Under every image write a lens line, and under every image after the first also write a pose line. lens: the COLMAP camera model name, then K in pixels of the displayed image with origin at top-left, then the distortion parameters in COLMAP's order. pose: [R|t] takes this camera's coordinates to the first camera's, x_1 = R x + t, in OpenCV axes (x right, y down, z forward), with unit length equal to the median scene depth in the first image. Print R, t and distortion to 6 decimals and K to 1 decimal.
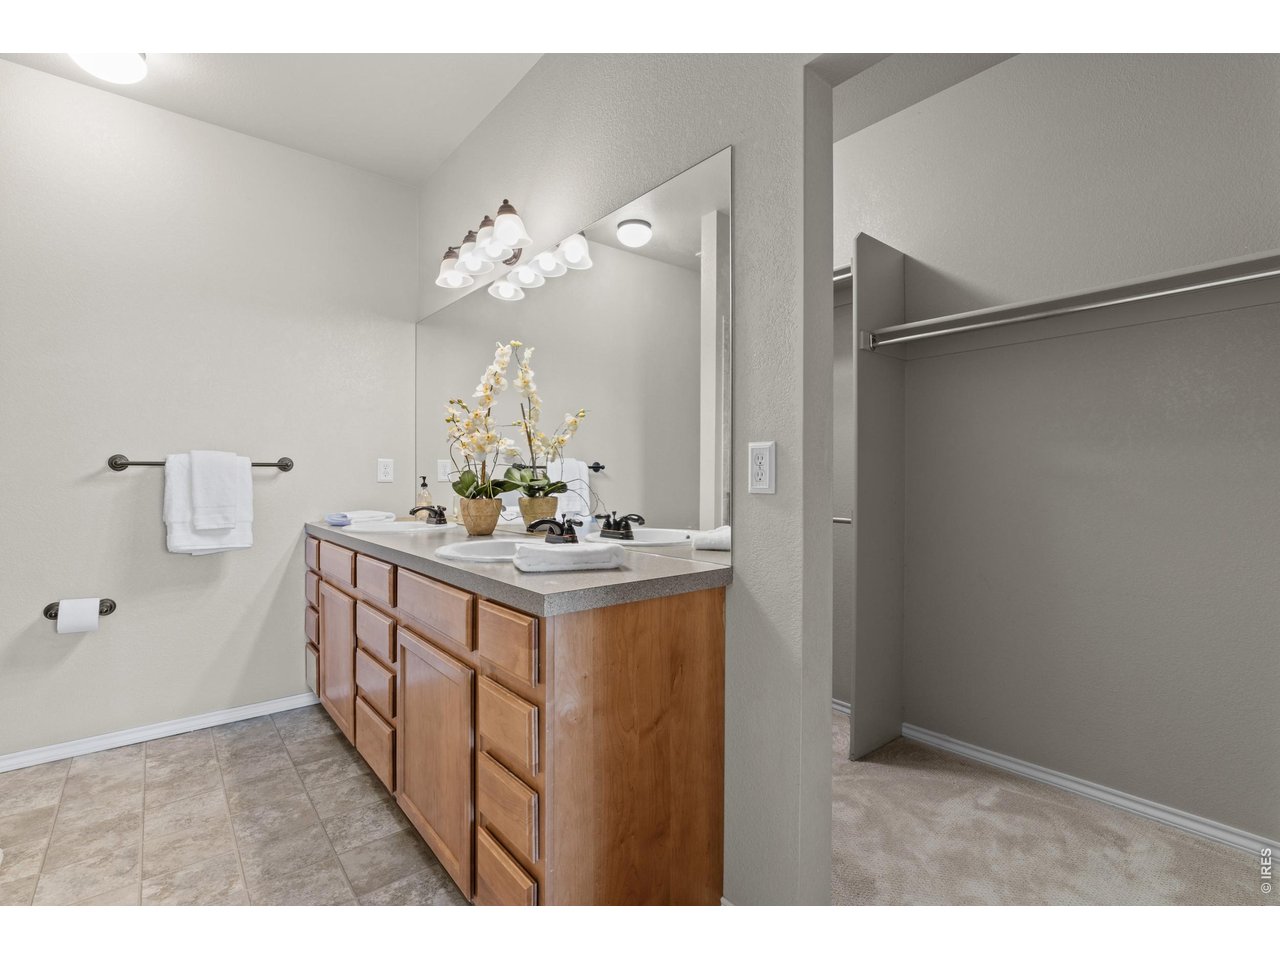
lens RADIAL K [[573.5, 0, 639.6], [0, 573.5, 478.3], [0, 0, 1]] dist [-0.003056, -0.000618]
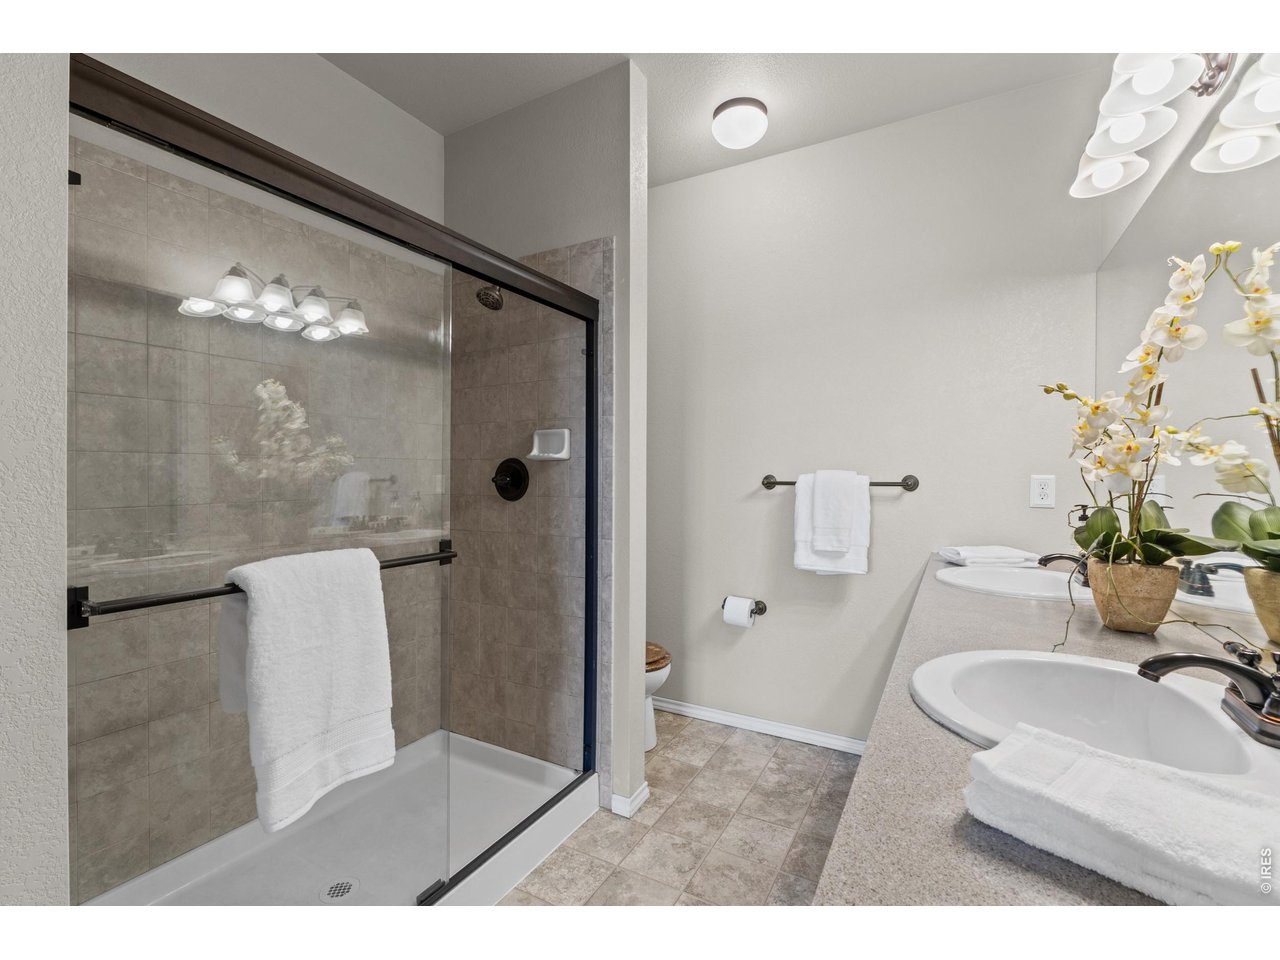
lens RADIAL K [[573.5, 0, 645.1], [0, 573.5, 480.8], [0, 0, 1]] dist [-0.003056, -0.000618]
pose [[0.368943, 0.012210, -0.929372, 0.050023], [-0.006904, 0.999922, 0.010396, -0.042295], [0.929426, 0.002581, 0.368999, 0.379971]]
